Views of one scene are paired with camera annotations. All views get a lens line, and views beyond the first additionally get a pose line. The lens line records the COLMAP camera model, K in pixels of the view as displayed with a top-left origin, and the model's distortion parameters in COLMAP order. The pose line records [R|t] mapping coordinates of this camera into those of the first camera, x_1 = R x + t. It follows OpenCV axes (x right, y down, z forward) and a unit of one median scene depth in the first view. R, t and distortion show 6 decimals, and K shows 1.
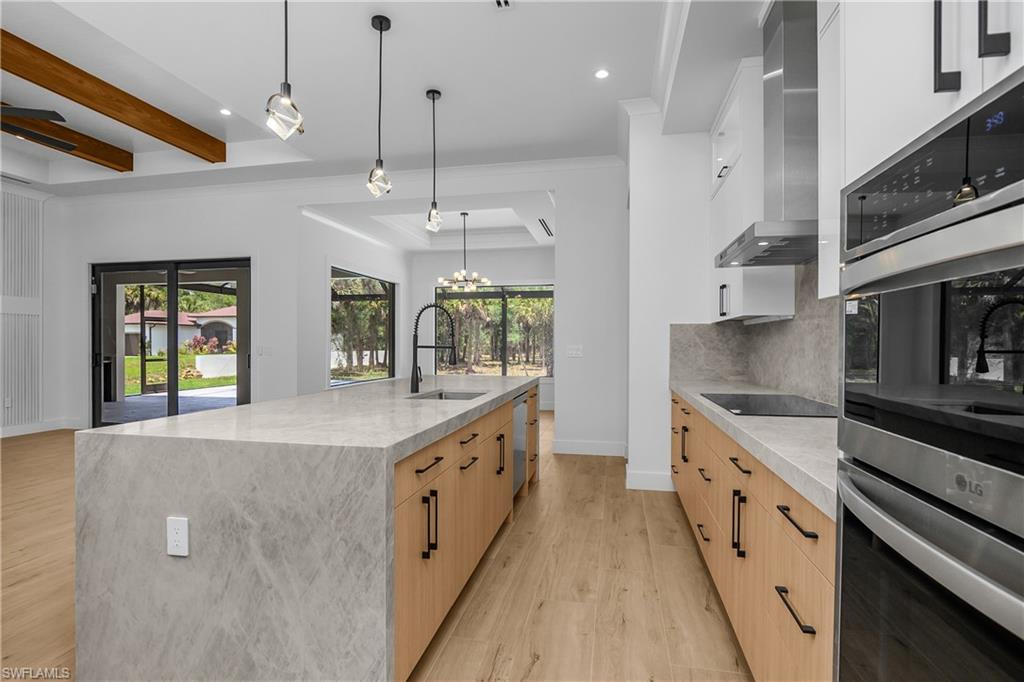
lens RADIAL K [[509.5, 0, 502.3], [0, 509.5, 352.7], [0, 0, 1]] dist [-0.024083, 0.005133]
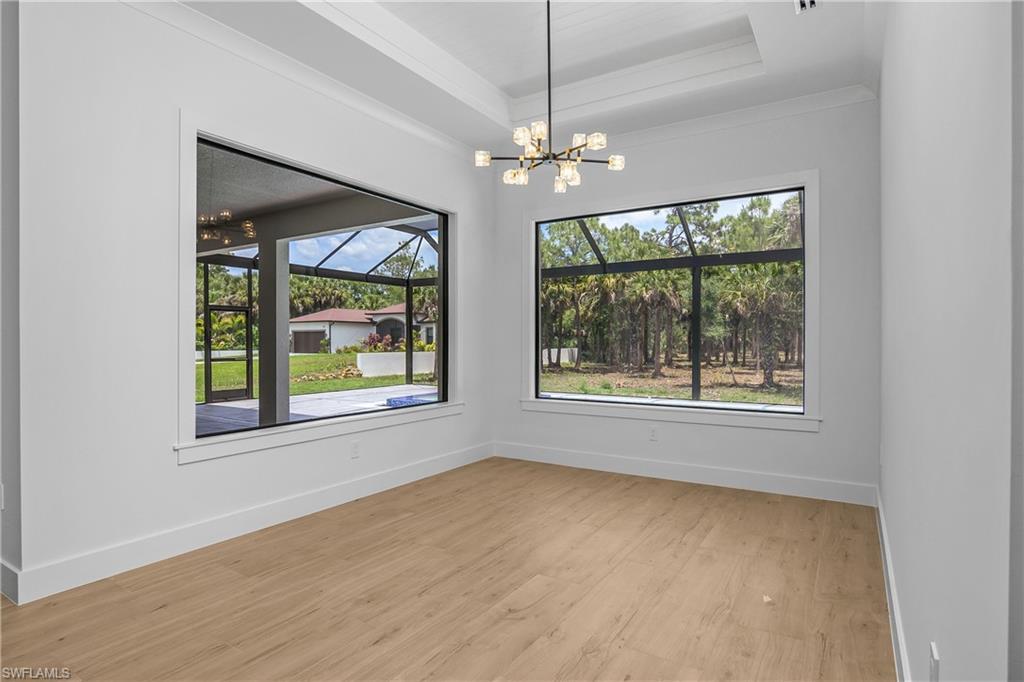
lens RADIAL K [[542.9, 0, 504.4], [0, 542.9, 342.9], [0, 0, 1]] dist [-0.024348, 0.001656]
pose [[0.937474, -0.002412, -0.348047, 0.005662], [-0.002798, 0.999891, -0.014468, -0.000010], [0.348044, 0.014537, 0.937365, 0.100129]]
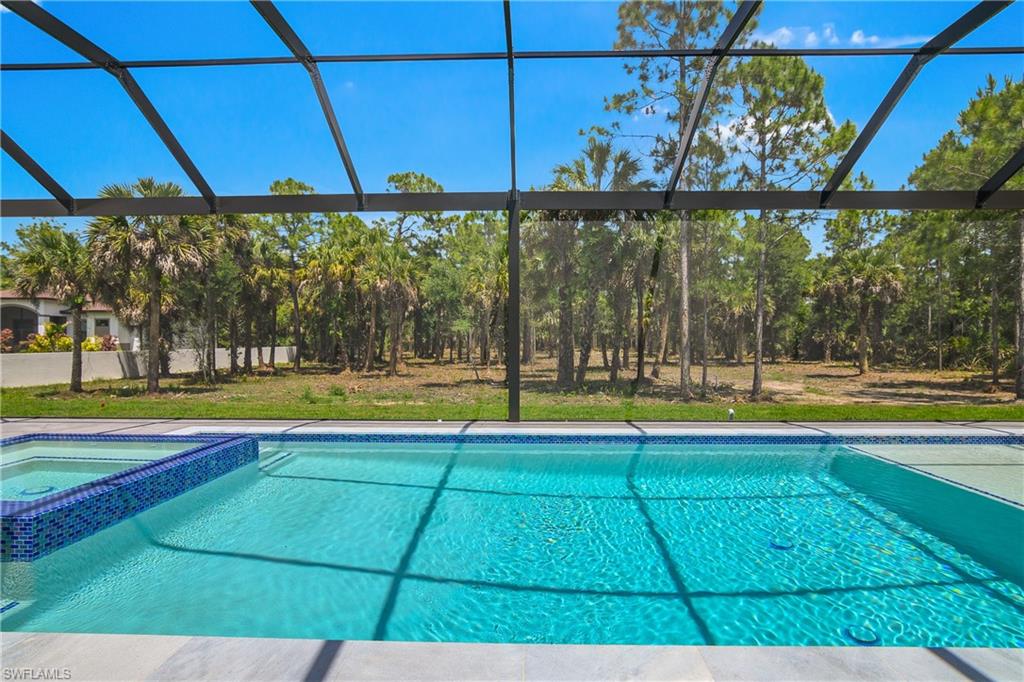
lens RADIAL K [[509.5, 0, 516.7], [0, 509.5, 360.7], [0, 0, 1]] dist [-0.024083, 0.005133]
pose [[0.981241, -0.010962, 0.192474, -0.024776], [0.006660, 0.999714, 0.022985, 0.001657], [-0.192670, -0.021272, 0.981033, 0.212524]]
